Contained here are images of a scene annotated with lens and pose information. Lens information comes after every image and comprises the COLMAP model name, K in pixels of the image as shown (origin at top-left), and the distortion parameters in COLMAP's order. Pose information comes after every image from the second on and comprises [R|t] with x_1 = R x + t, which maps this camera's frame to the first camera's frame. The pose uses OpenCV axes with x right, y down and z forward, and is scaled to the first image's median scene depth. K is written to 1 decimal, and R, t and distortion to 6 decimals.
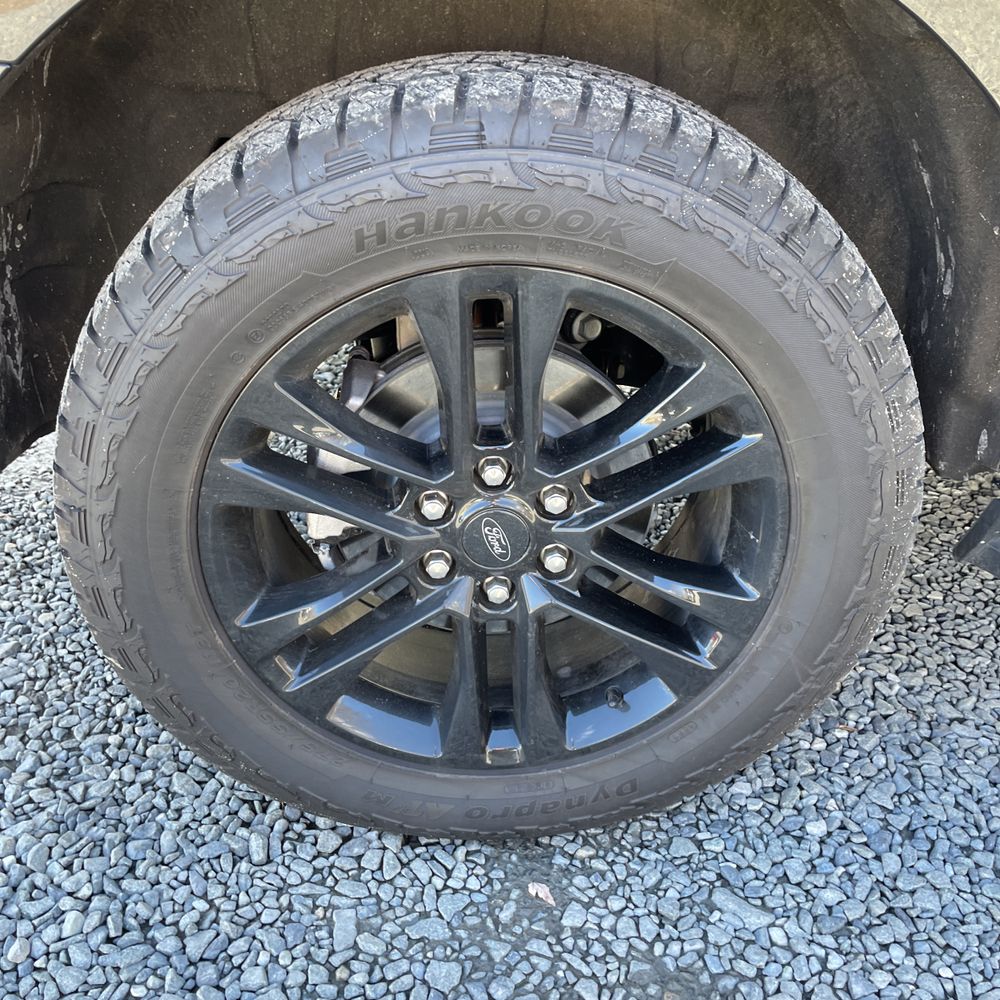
lens RADIAL K [[991.8, 0, 490.1], [0, 991.8, 503.6], [0, 0, 1]] dist [0.098427, -0.139671]
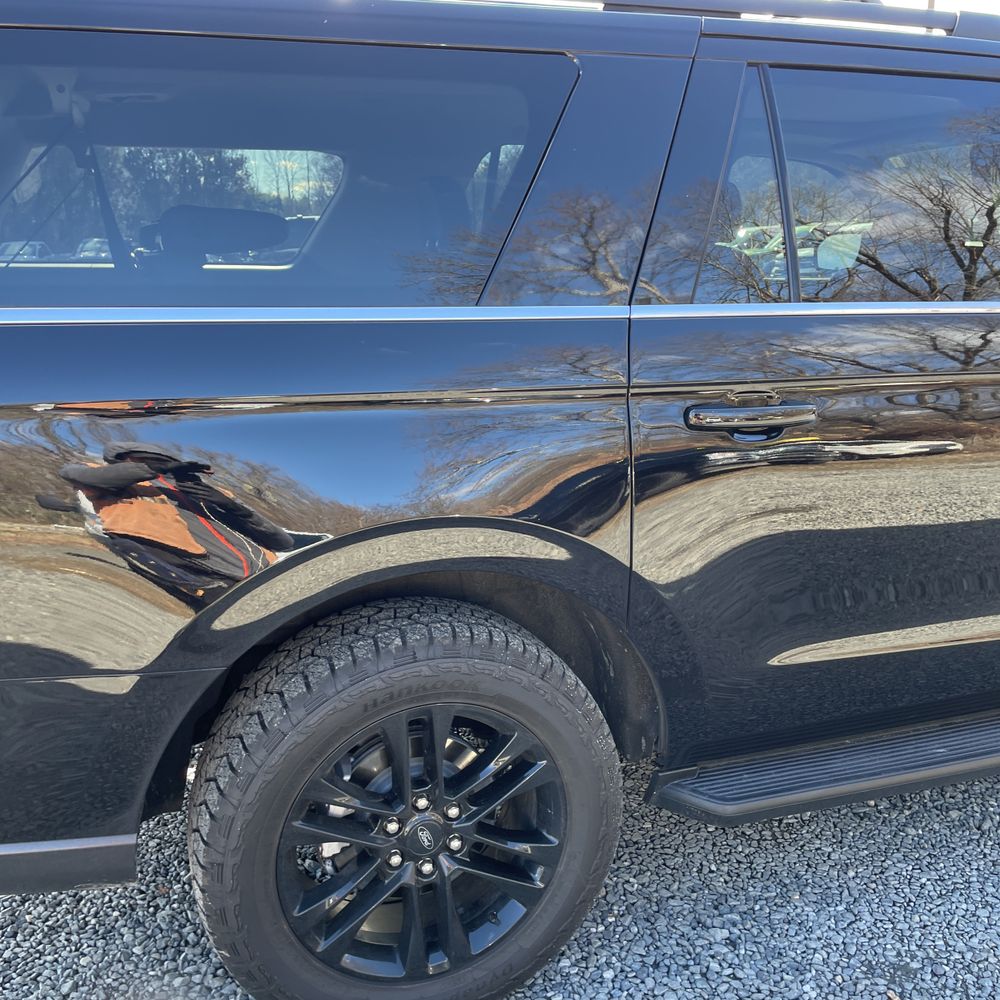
lens RADIAL K [[991.8, 0, 490.1], [0, 991.8, 503.6], [0, 0, 1]] dist [0.098427, -0.139671]
pose [[0.953730, -0.097916, 0.284275, -0.340478], [0.172083, 0.953080, -0.249050, -0.071579], [-0.246551, 0.286445, 0.925830, -0.947036]]
